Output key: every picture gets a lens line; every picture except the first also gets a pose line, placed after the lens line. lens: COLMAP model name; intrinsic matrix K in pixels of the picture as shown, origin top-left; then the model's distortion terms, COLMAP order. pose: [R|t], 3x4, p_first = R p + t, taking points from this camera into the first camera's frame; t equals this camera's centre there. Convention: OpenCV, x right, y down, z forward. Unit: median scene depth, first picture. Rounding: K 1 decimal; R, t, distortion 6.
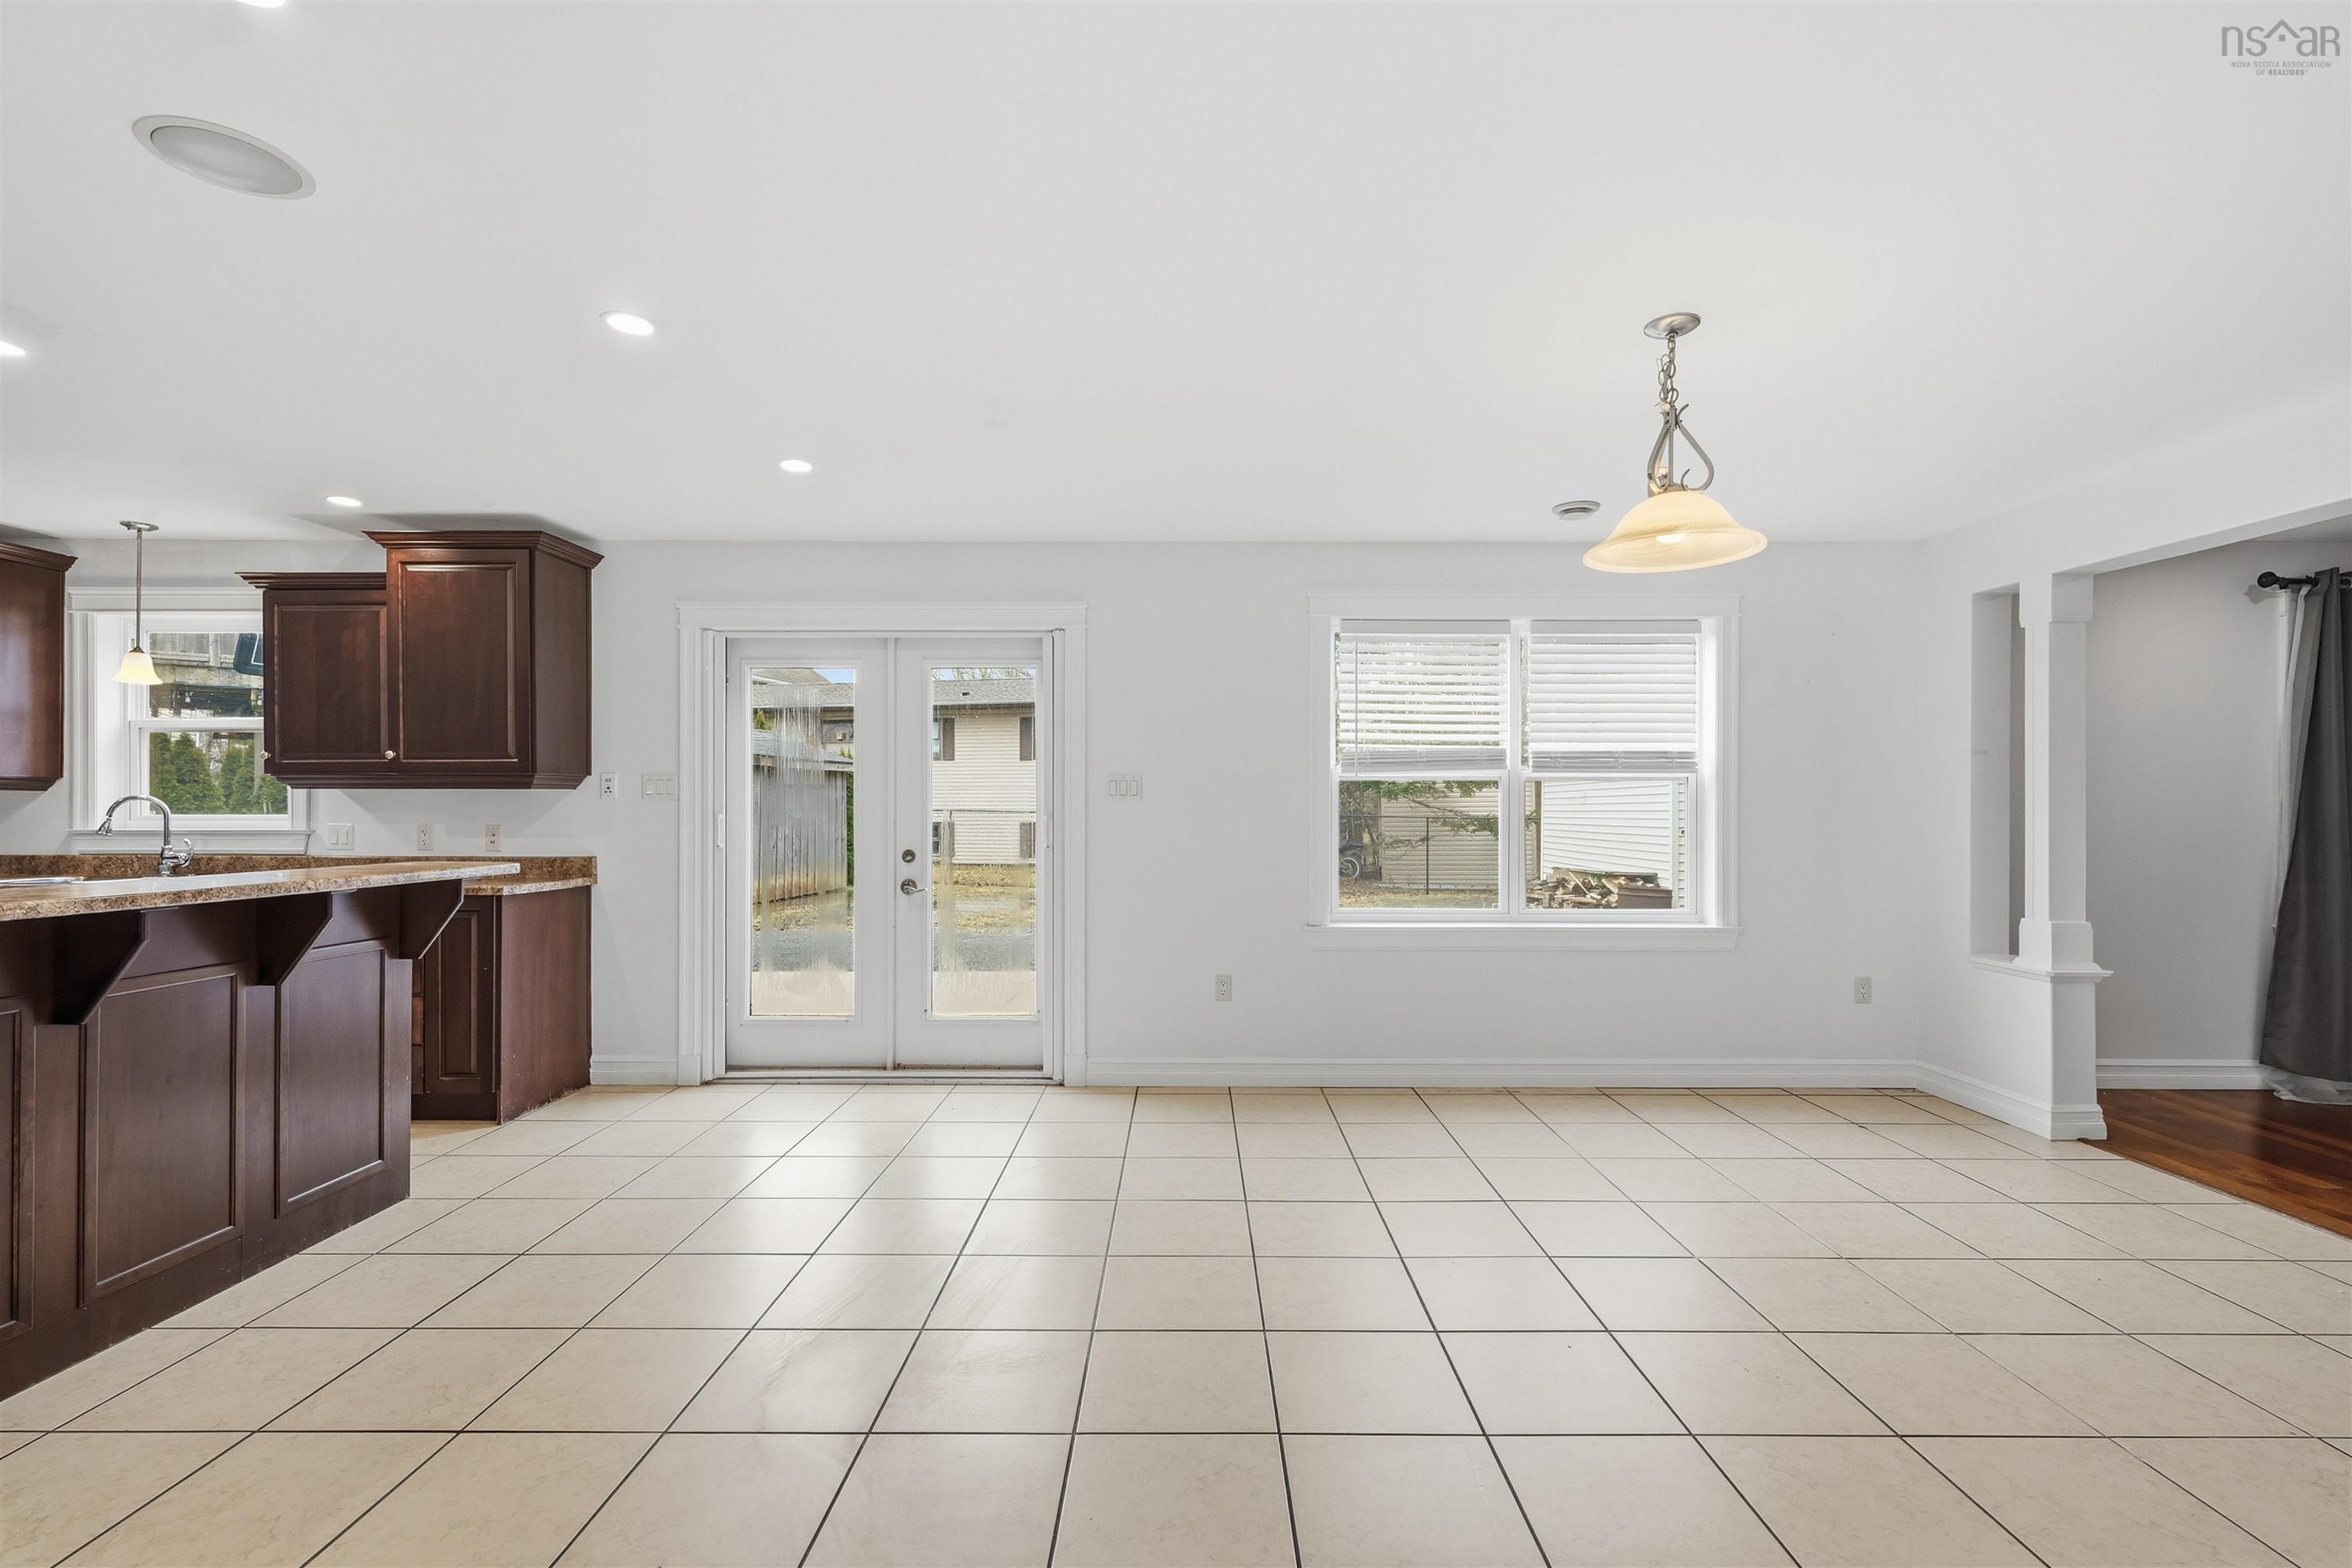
lens RADIAL K [[1024.1, 0, 1185.8], [0, 1024.1, 801.9], [0, 0, 1]] dist [-0.002025, -0.000114]
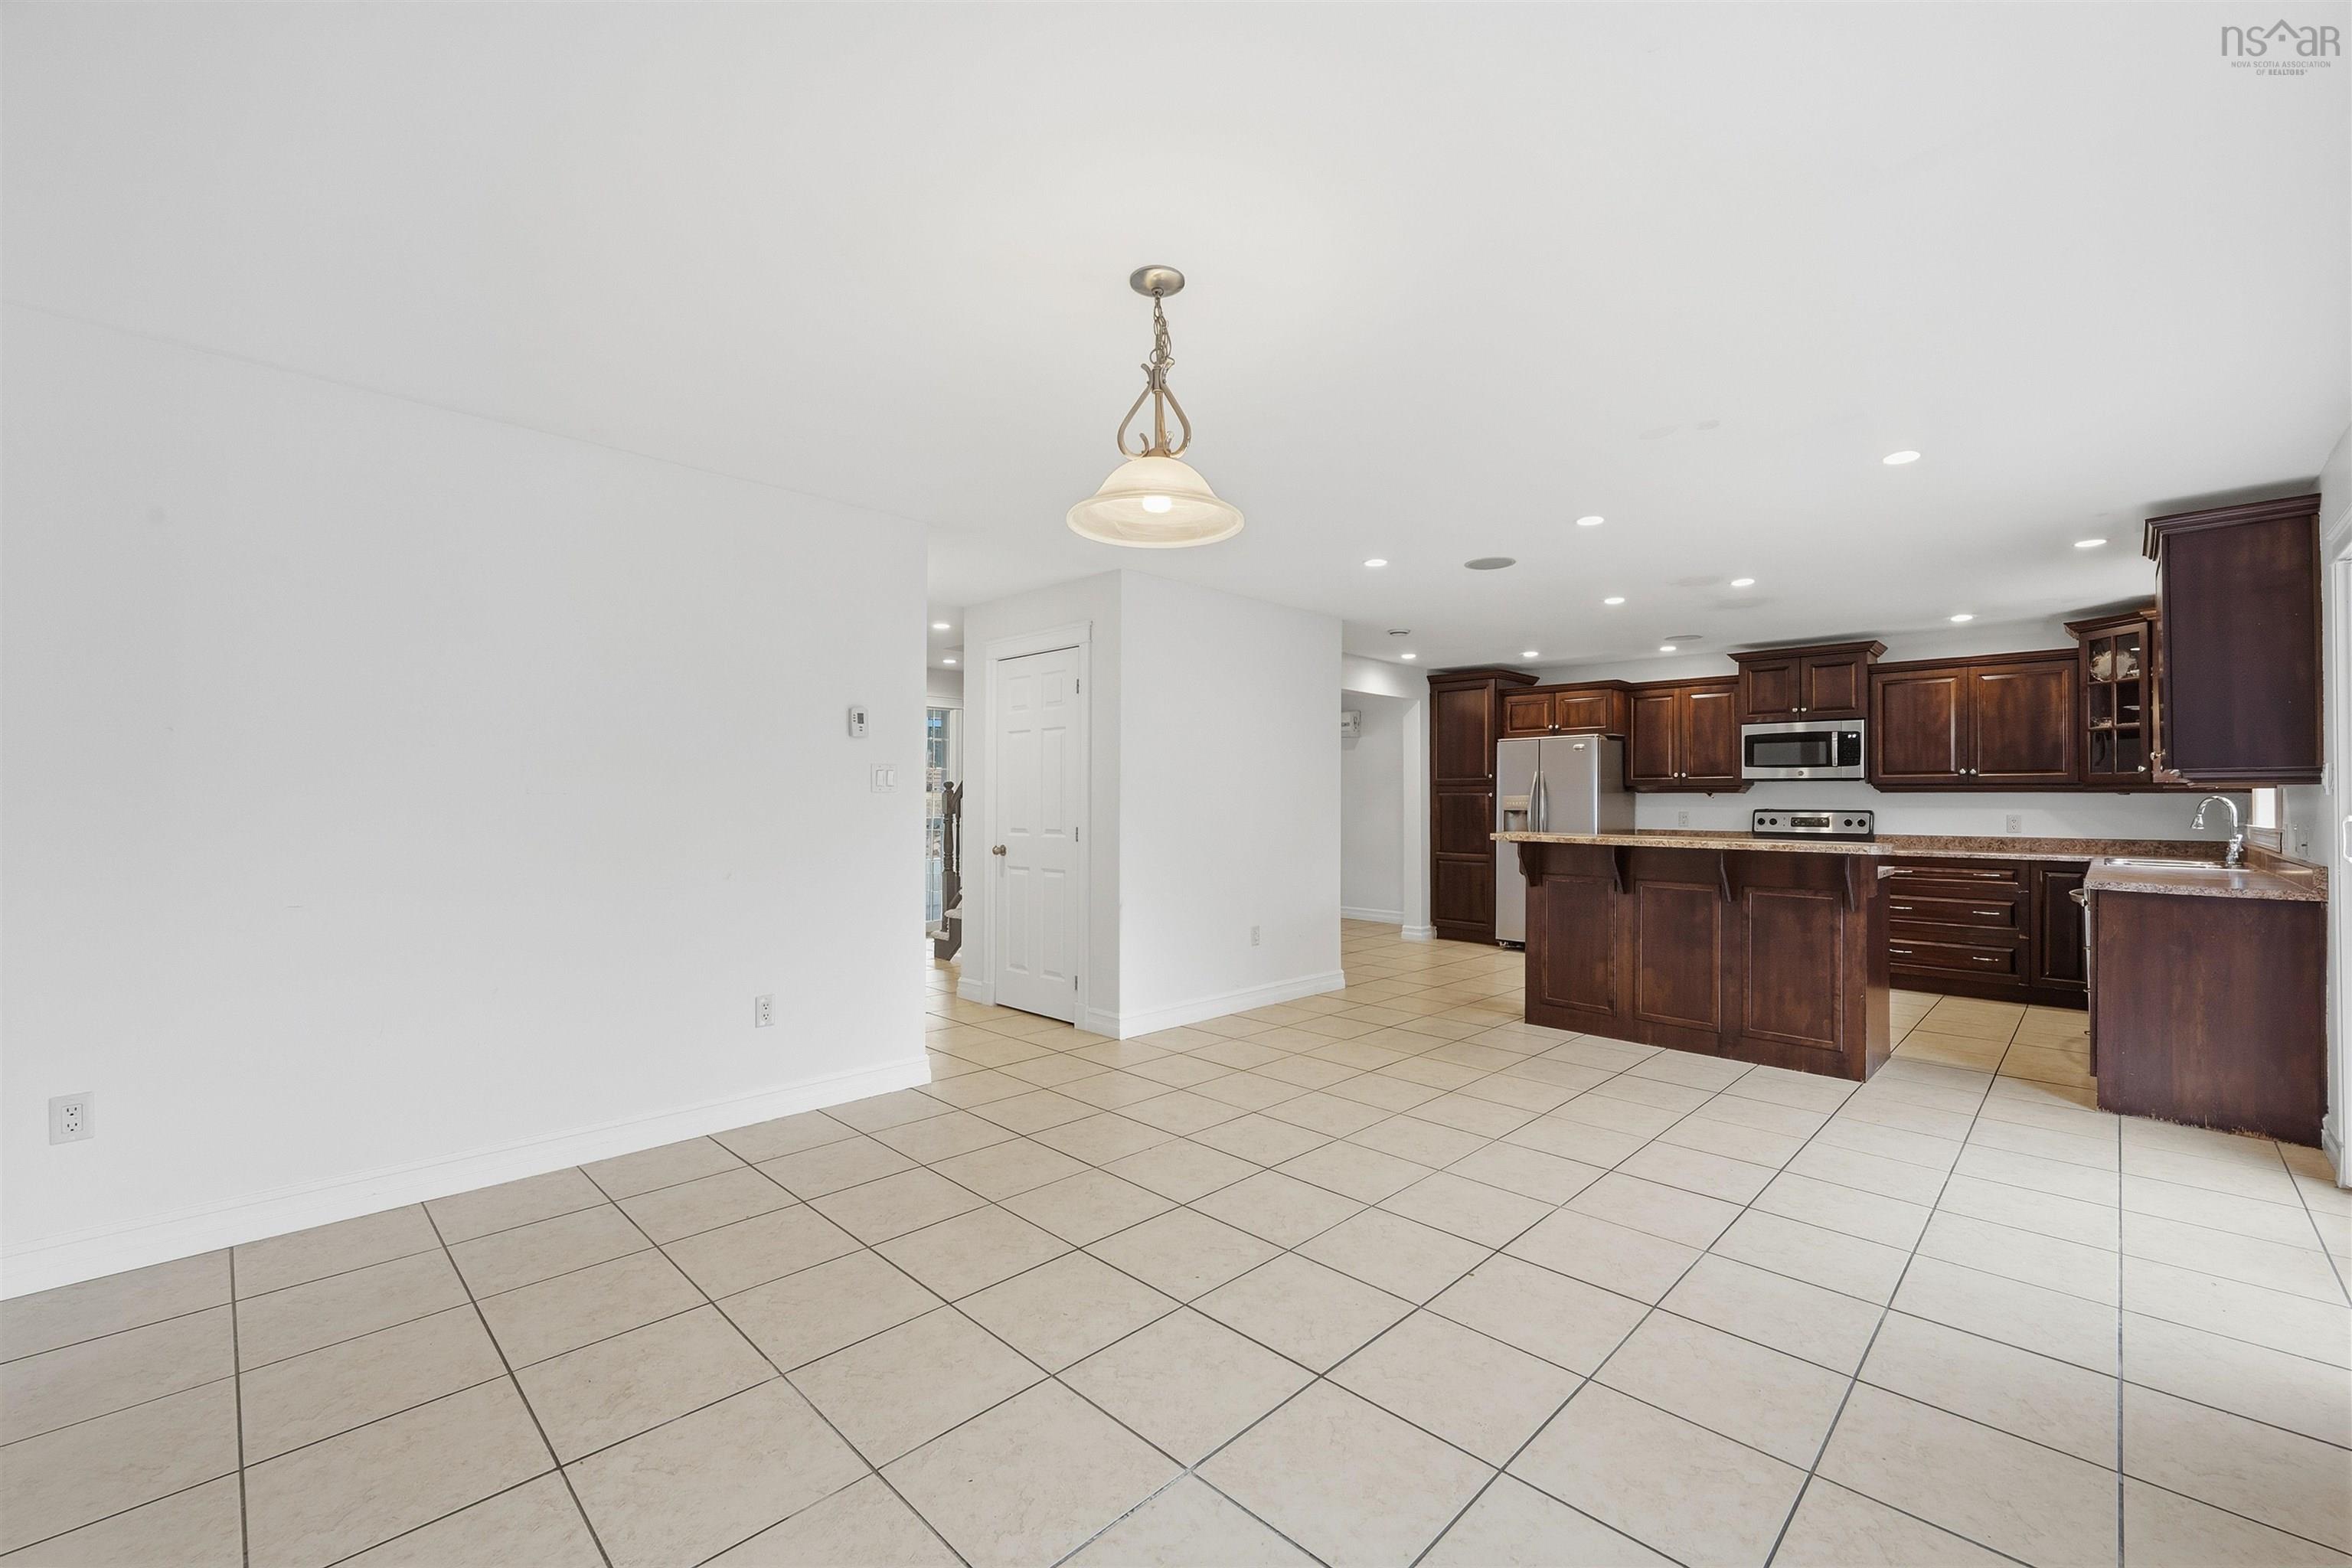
lens RADIAL K [[954.5, 0, 1178.9], [0, 954.5, 790.2], [0, 0, 1]] dist [0.000135, -0.000065]
pose [[-0.701043, -0.012502, -0.713009, 0.593059], [-0.001597, 0.999871, -0.015962, 0.006031], [0.713117, -0.010051, -0.700973, 0.889193]]
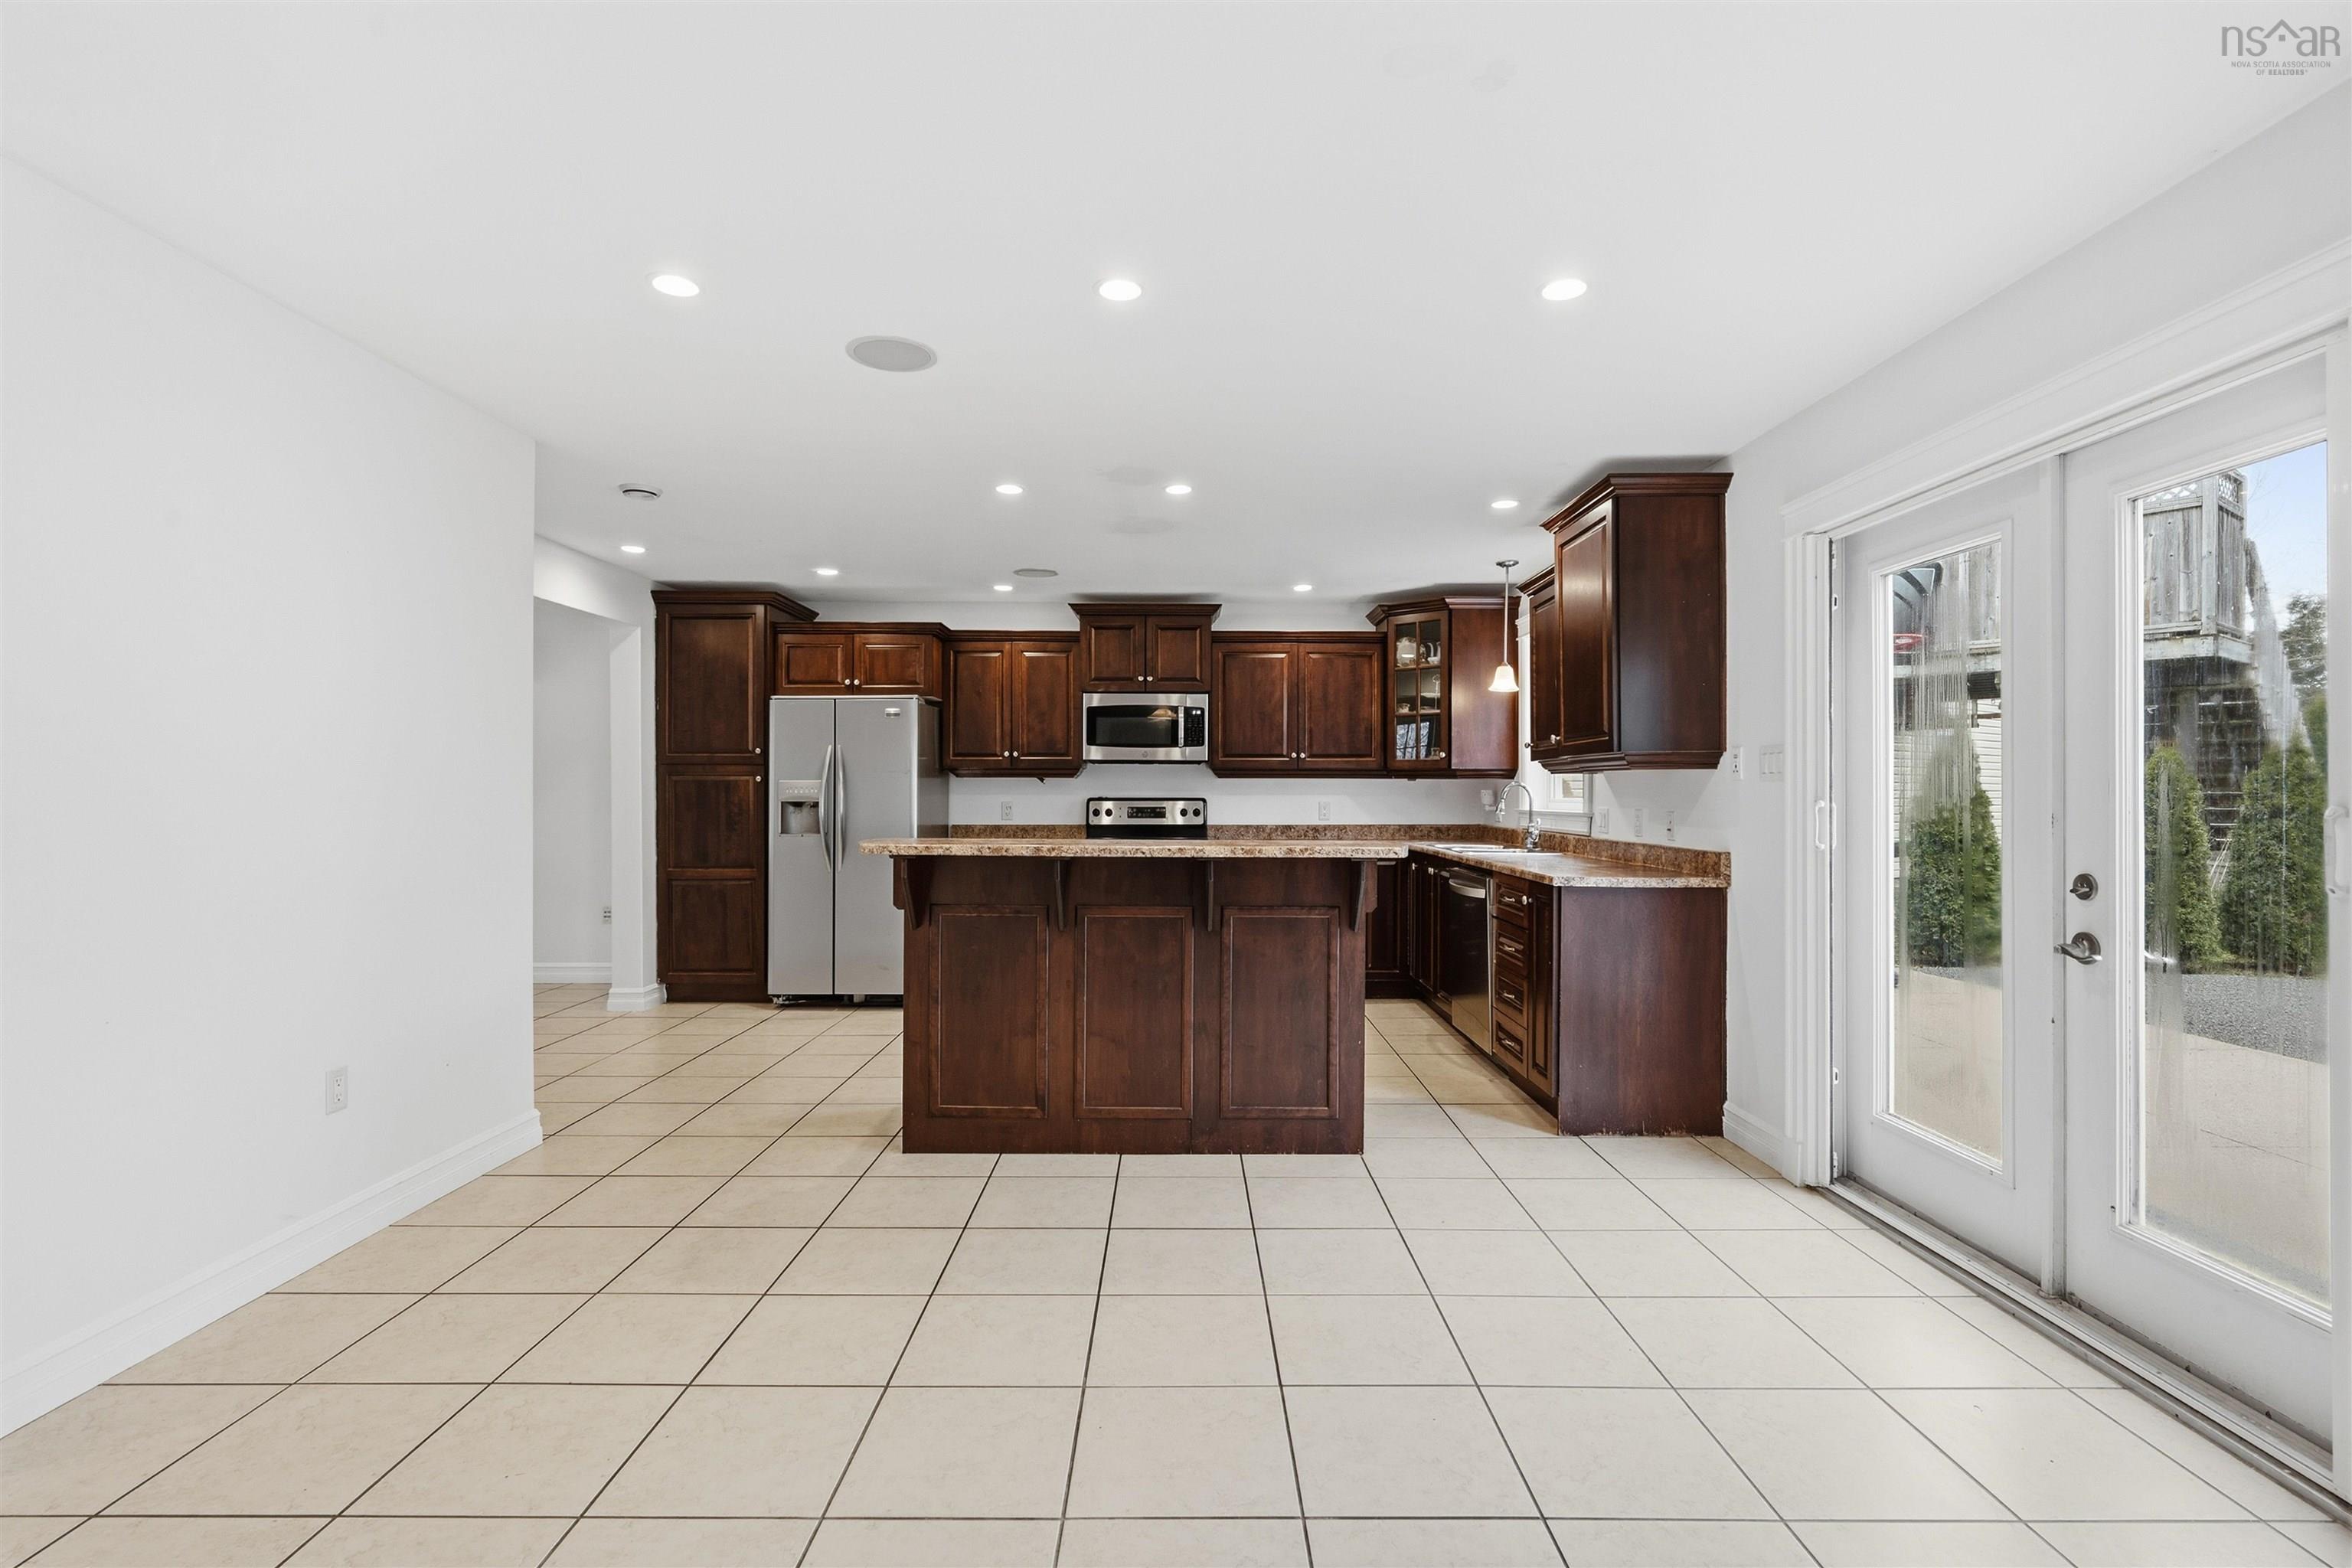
lens RADIAL K [[1085.9, 0, 1184.2], [0, 1085.9, 791.4], [0, 0, 1]] dist [0.001290, 0.000232]
pose [[0.005585, -0.002116, -0.999982, 0.267481], [0.003650, 0.999991, -0.002095, 0.005792], [0.999978, -0.003638, 0.005592, 0.575123]]
